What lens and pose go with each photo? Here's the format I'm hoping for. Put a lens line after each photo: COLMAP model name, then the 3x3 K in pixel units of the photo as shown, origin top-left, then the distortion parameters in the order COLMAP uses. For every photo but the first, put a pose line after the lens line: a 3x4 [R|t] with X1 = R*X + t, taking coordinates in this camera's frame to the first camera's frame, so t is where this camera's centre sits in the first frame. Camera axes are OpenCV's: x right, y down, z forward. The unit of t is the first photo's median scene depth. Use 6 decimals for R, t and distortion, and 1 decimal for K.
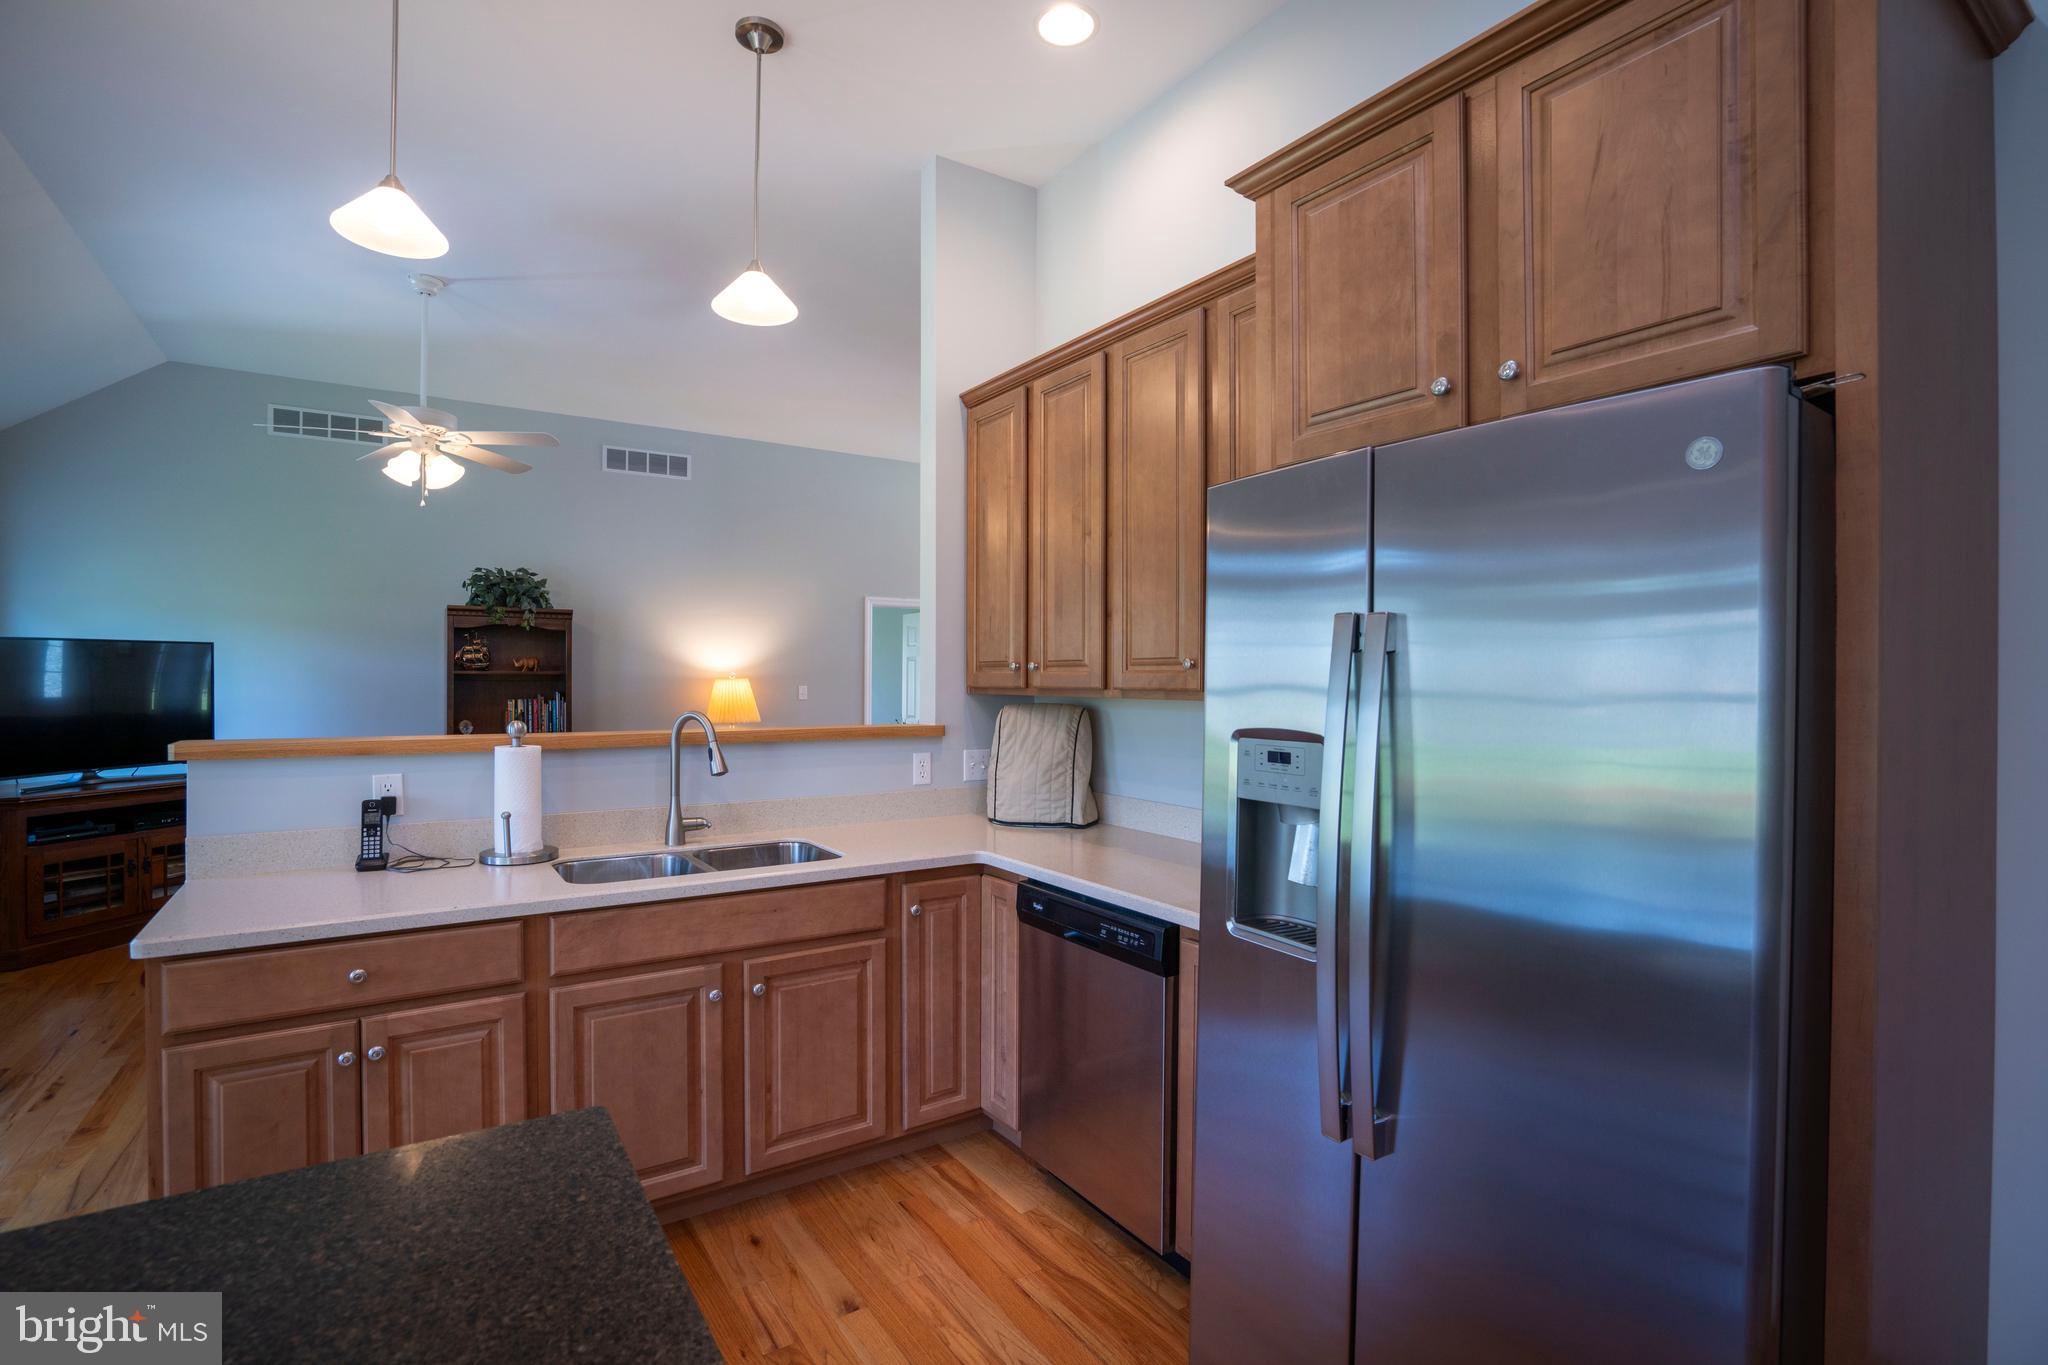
lens RADIAL K [[946.4, 0, 1021.4], [0, 946.4, 687.7], [0, 0, 1]] dist [-0.052830, 0.019118]
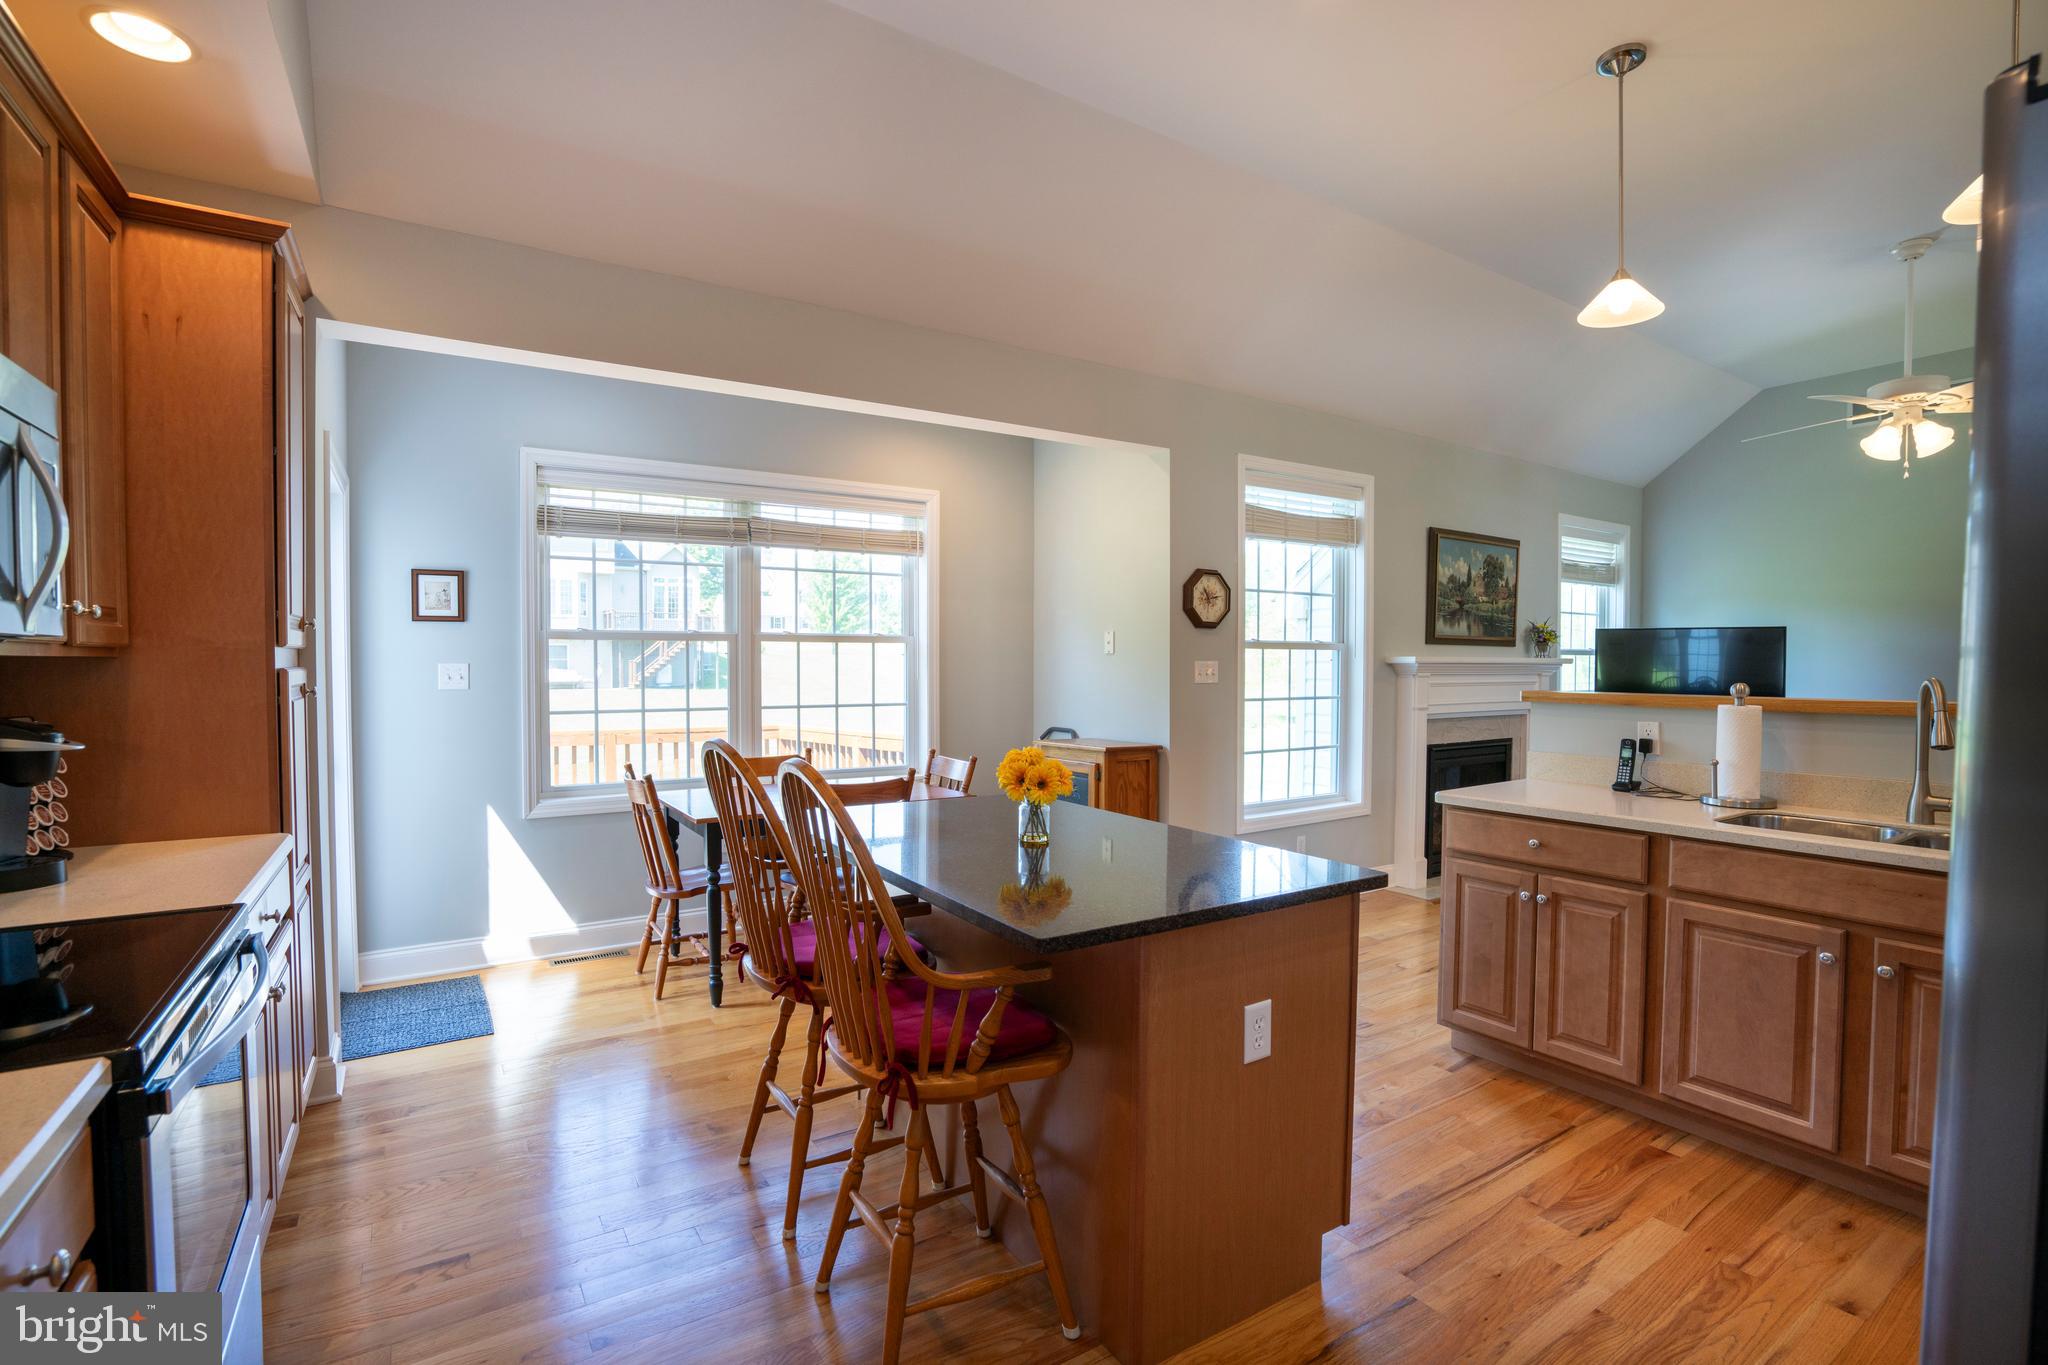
lens RADIAL K [[946.4, 0, 1010.1], [0, 946.4, 685.4], [0, 0, 1]] dist [-0.052830, 0.019118]
pose [[-0.028237, 0.019569, -0.999410, 0.482068], [-0.012511, 0.999723, 0.019928, 0.021618], [0.999523, 0.013066, -0.027985, 0.111927]]
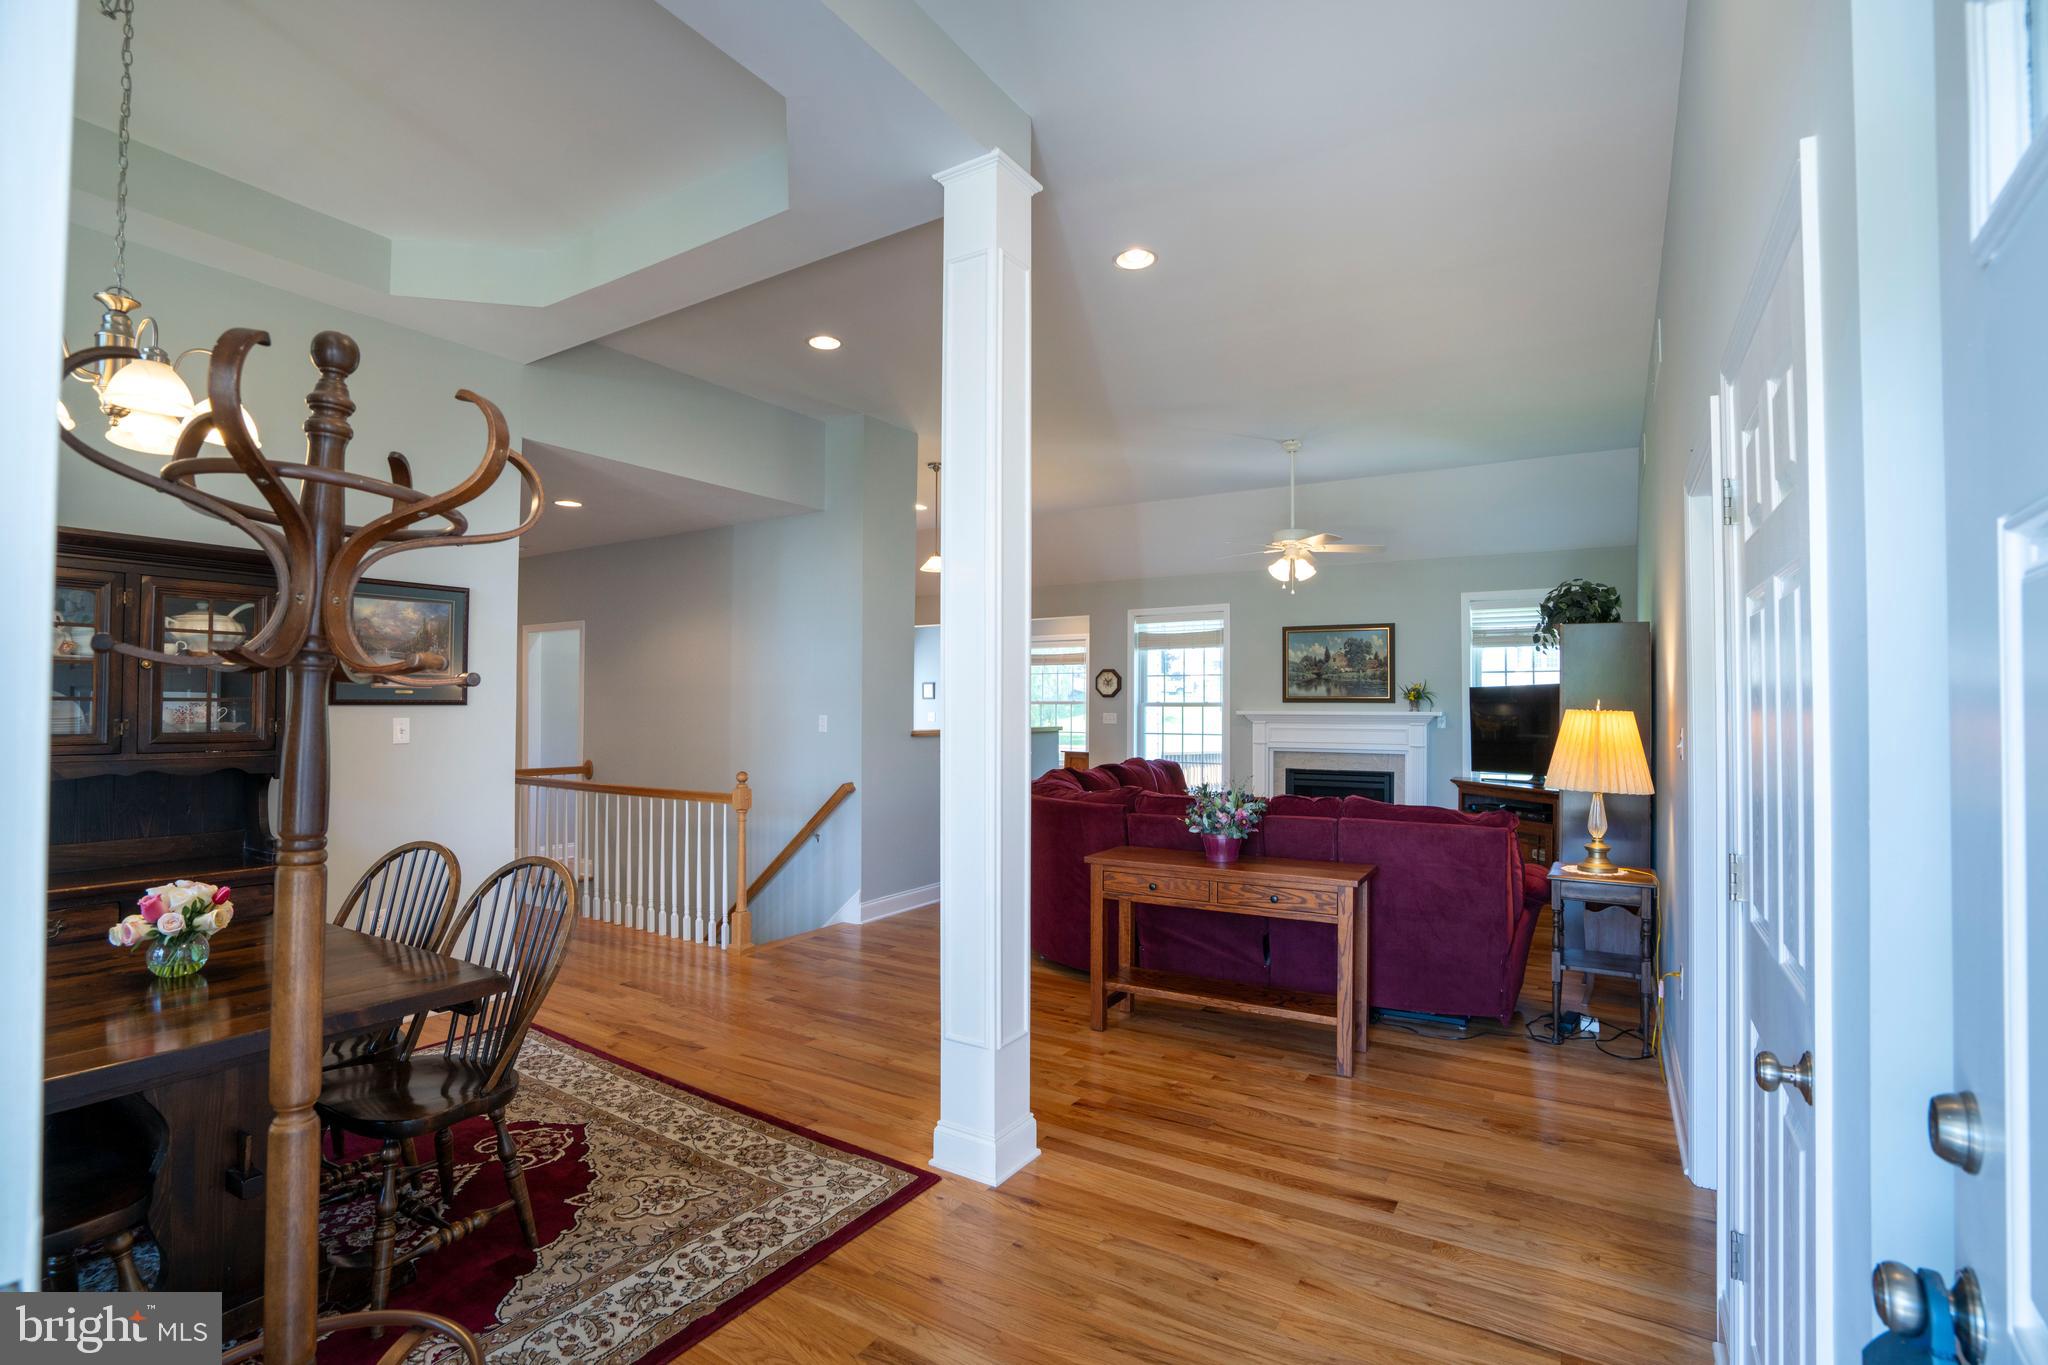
lens RADIAL K [[946.4, 0, 1020.6], [0, 946.4, 689.4], [0, 0, 1]] dist [-0.052830, 0.019118]
pose [[-0.912443, -0.016723, -0.408861, 0.516126], [-0.012382, 0.999835, -0.013262, -0.023453], [0.409016, -0.007038, -0.912500, 3.081899]]
